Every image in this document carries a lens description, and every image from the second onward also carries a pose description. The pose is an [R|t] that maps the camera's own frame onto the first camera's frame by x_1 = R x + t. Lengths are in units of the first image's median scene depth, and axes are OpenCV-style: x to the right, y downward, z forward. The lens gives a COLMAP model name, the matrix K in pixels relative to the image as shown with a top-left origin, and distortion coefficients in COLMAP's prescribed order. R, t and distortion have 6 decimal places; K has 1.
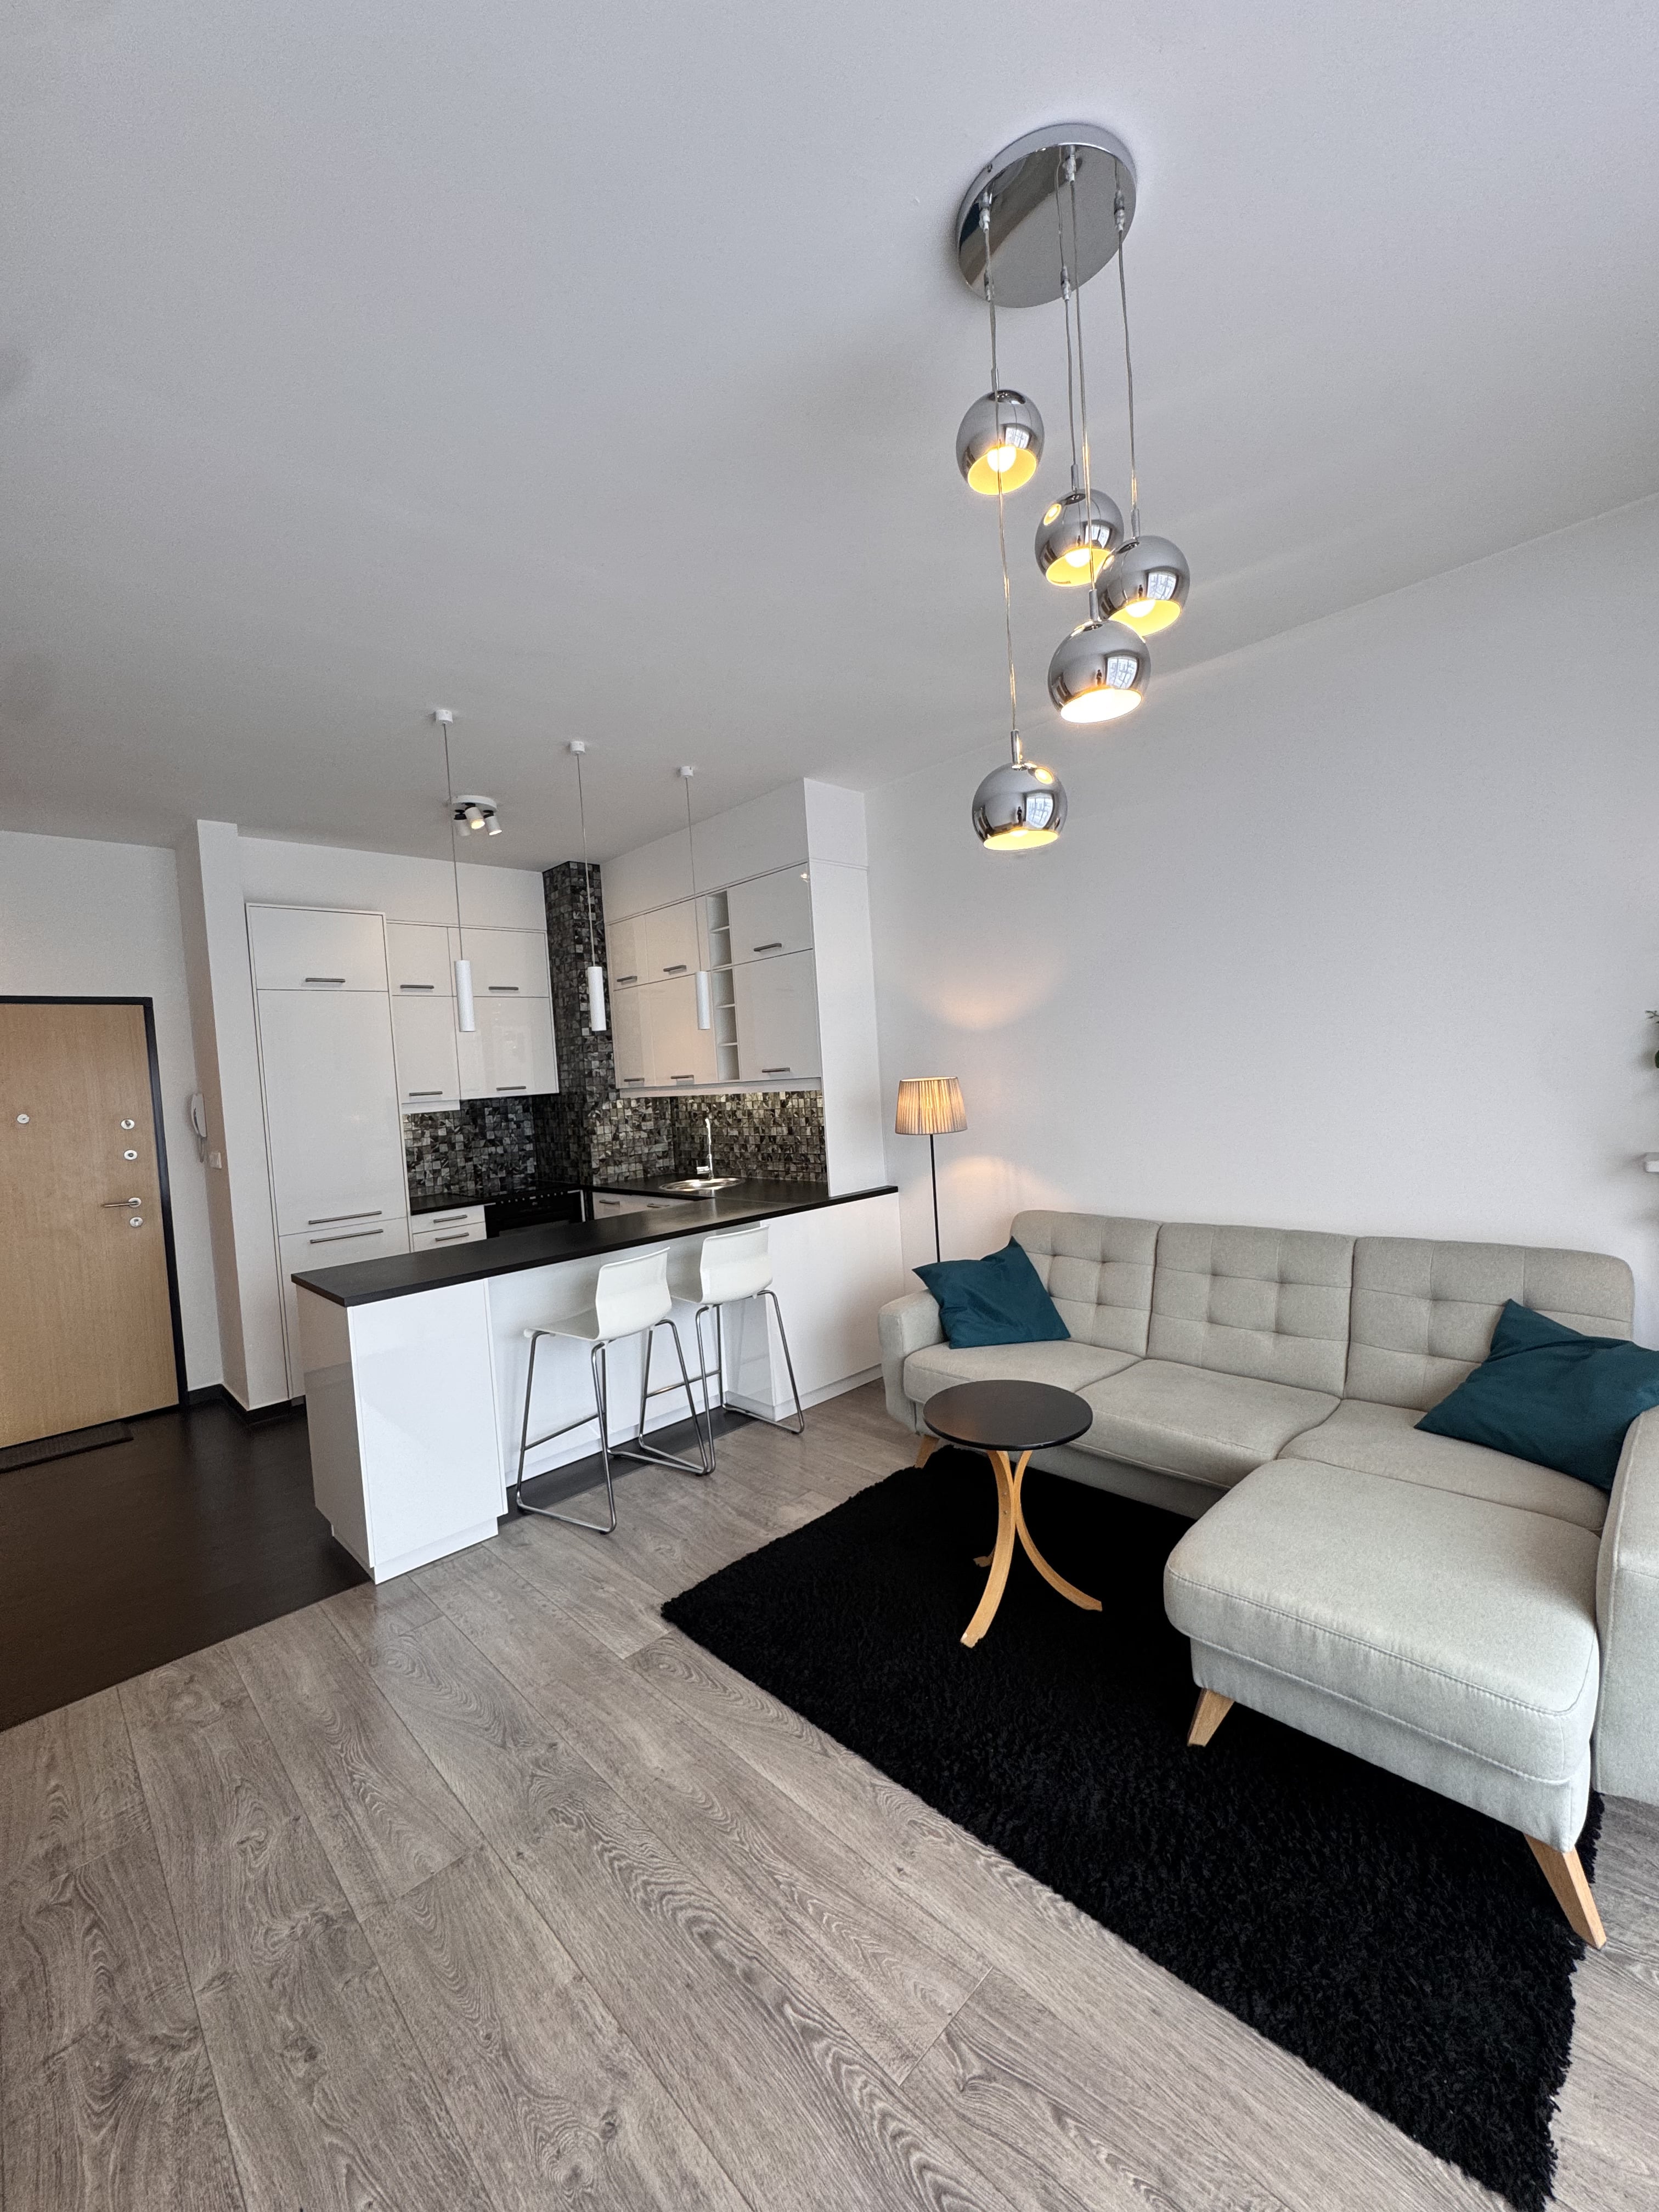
lens RADIAL K [[883.8, 0, 827.9], [0, 883.8, 1103.7], [0, 0, 1]] dist [-0.005242, 0.000902]
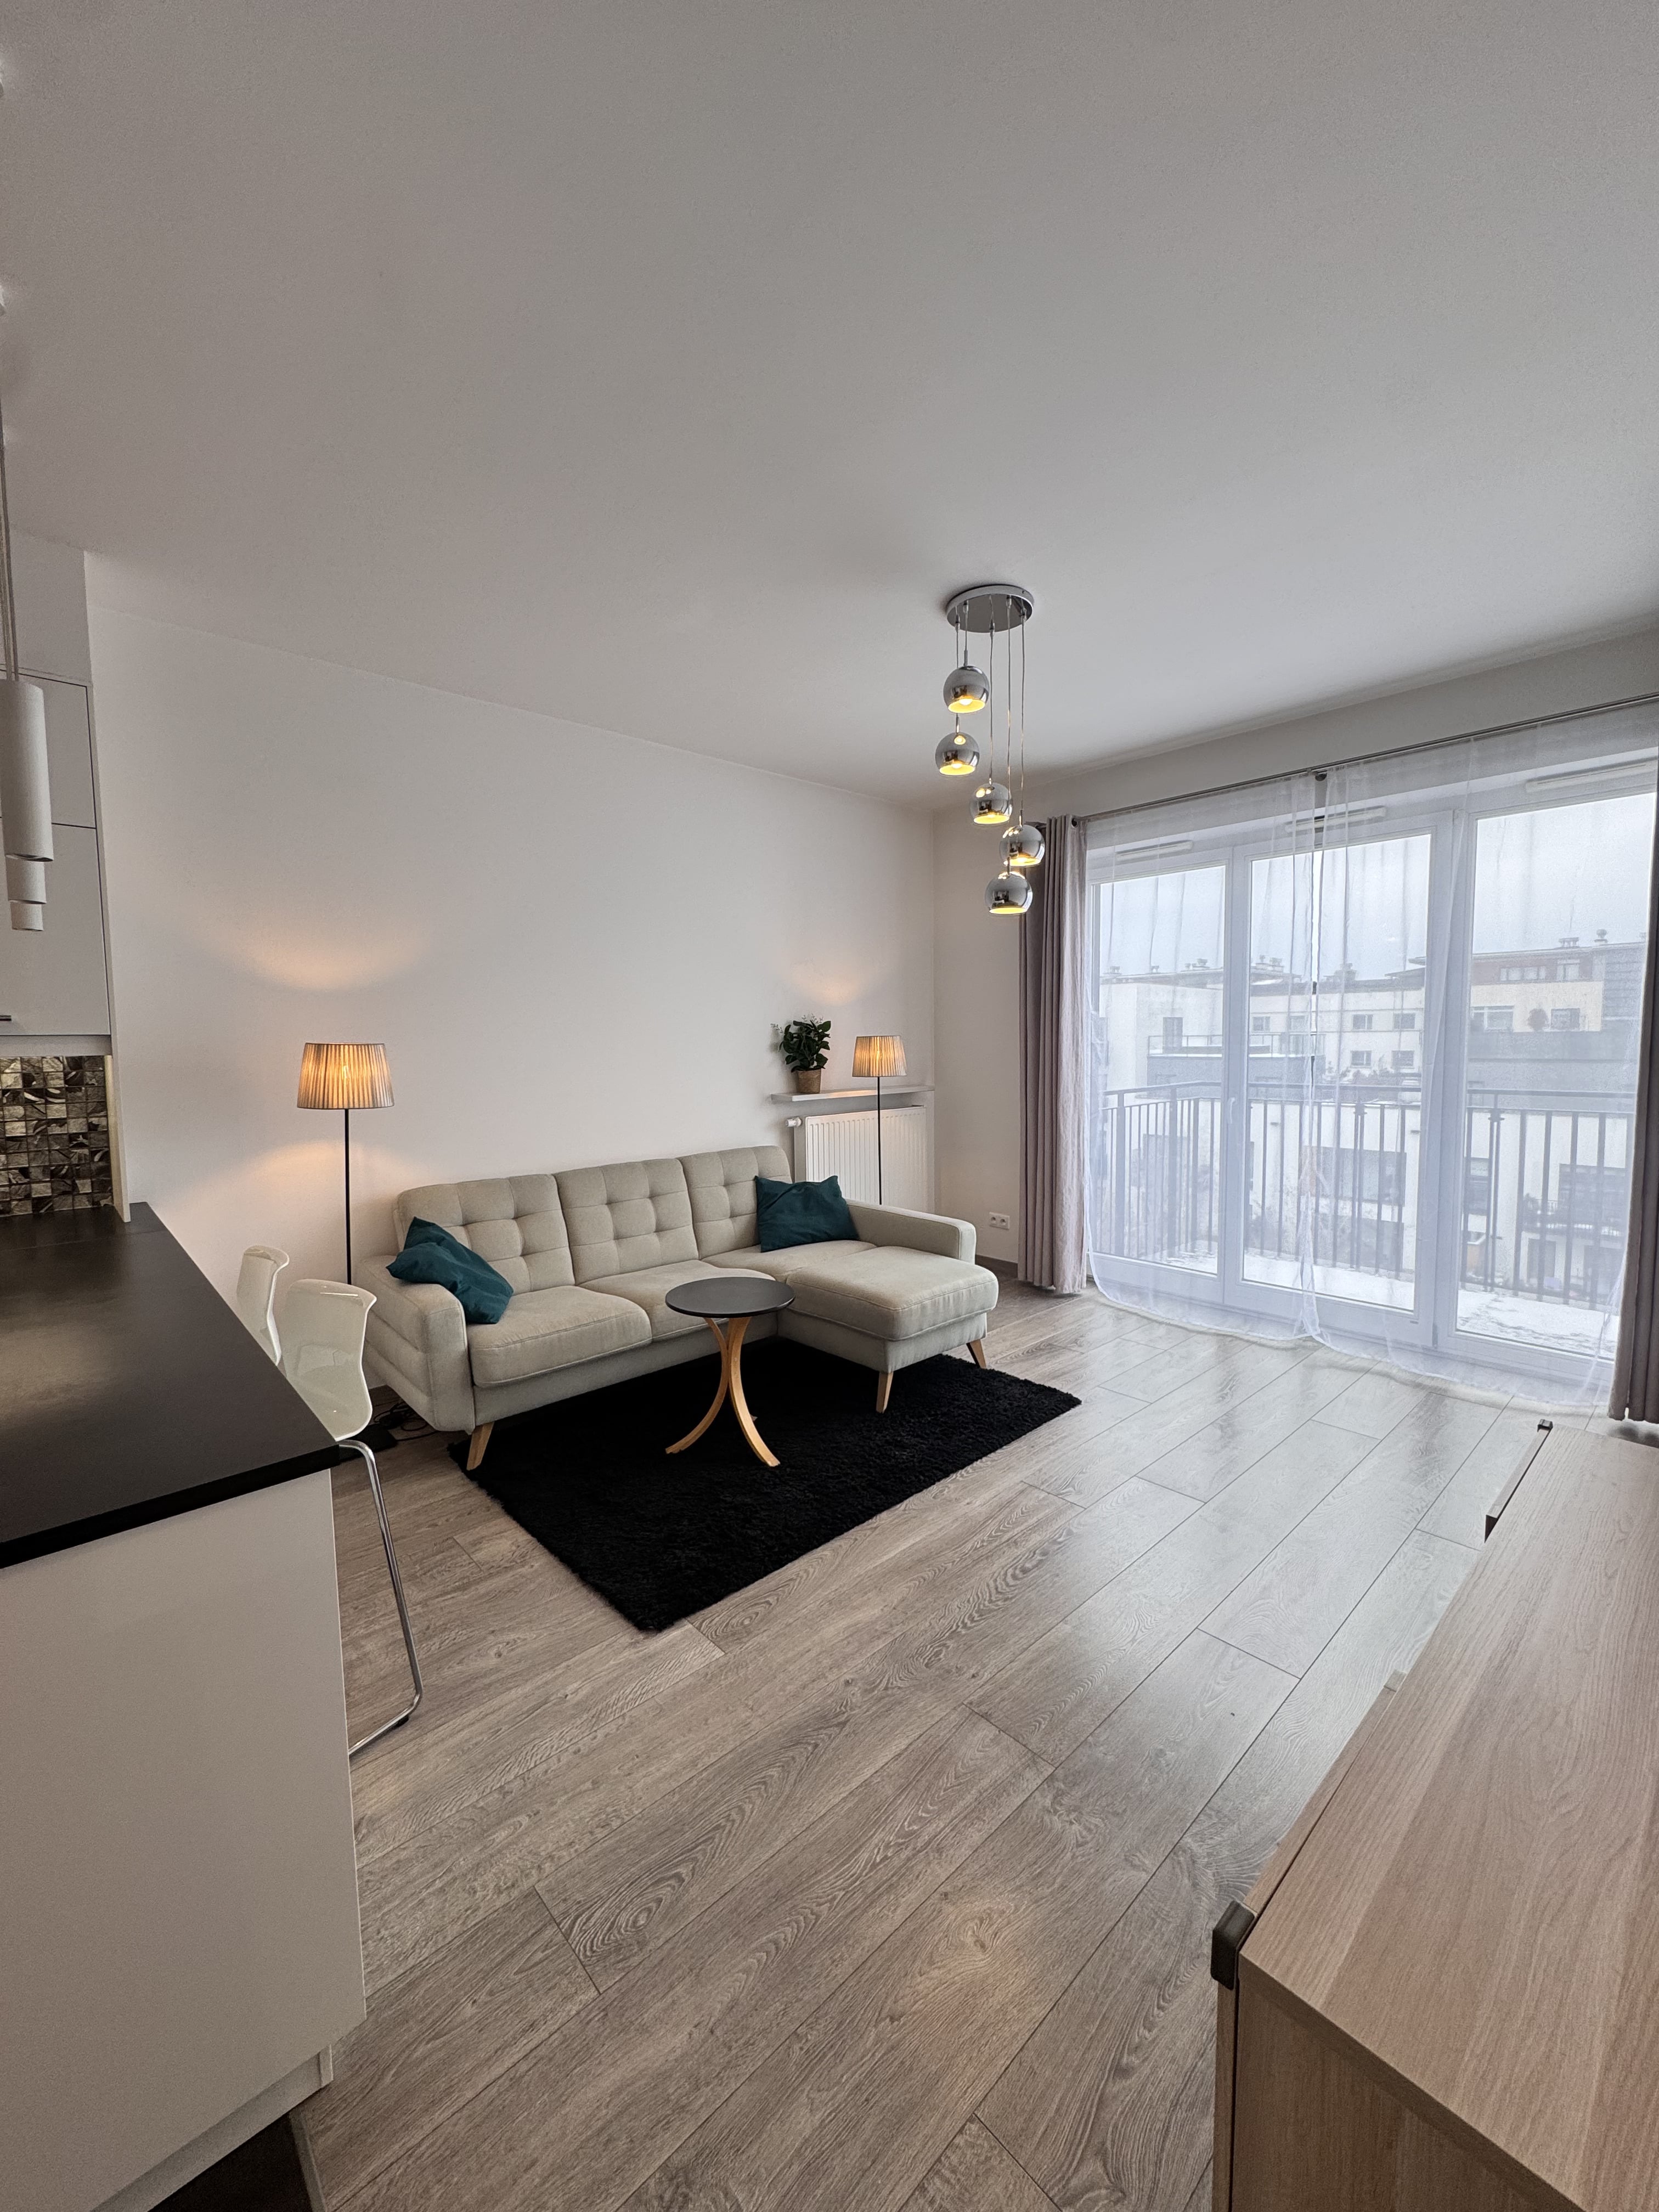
lens RADIAL K [[883.8, 0, 827.9], [0, 883.8, 1103.7], [0, 0, 1]] dist [-0.005242, 0.000902]
pose [[0.026298, -0.010920, 0.999595, -0.632029], [0.045269, 0.998928, 0.009722, 0.036570], [-0.998629, 0.044995, 0.026764, 0.475373]]
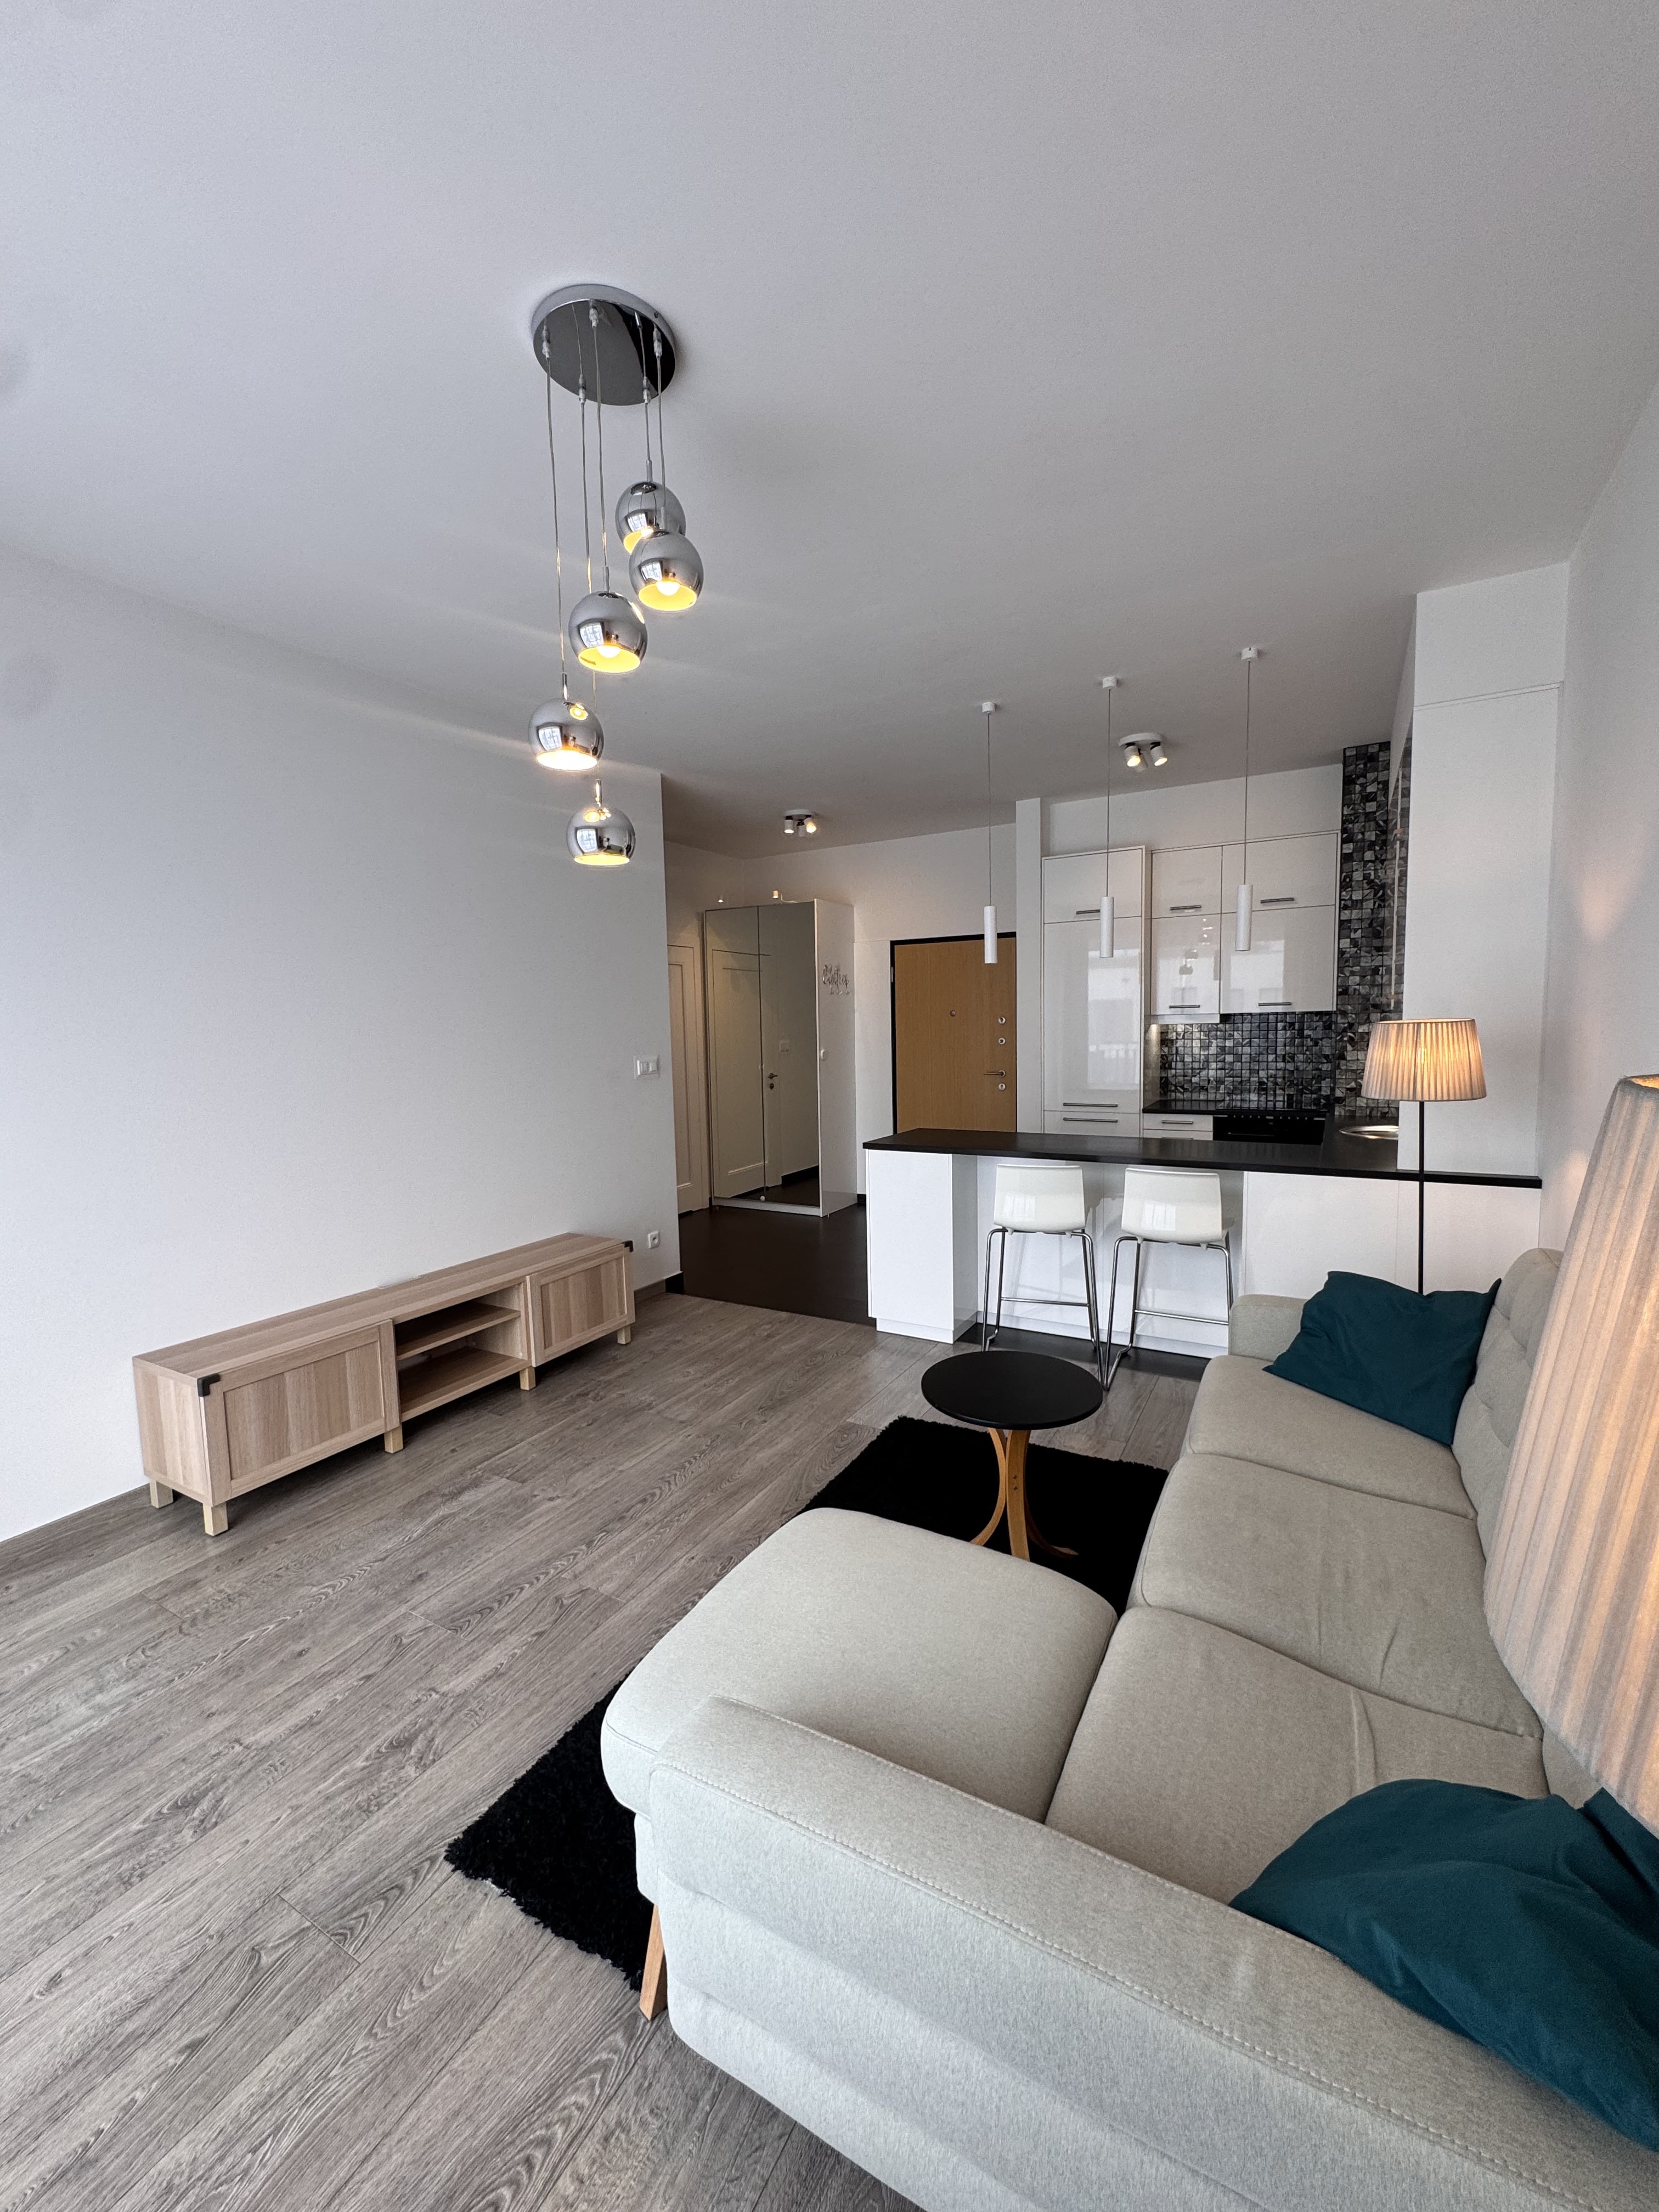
lens RADIAL K [[883.8, 0, 827.9], [0, 883.8, 1103.7], [0, 0, 1]] dist [-0.005242, 0.000902]
pose [[0.277728, 0.145662, -0.949552, 0.582428], [-0.029177, 0.989261, 0.143220, -0.044049], [0.960216, -0.012071, 0.278996, 0.326761]]
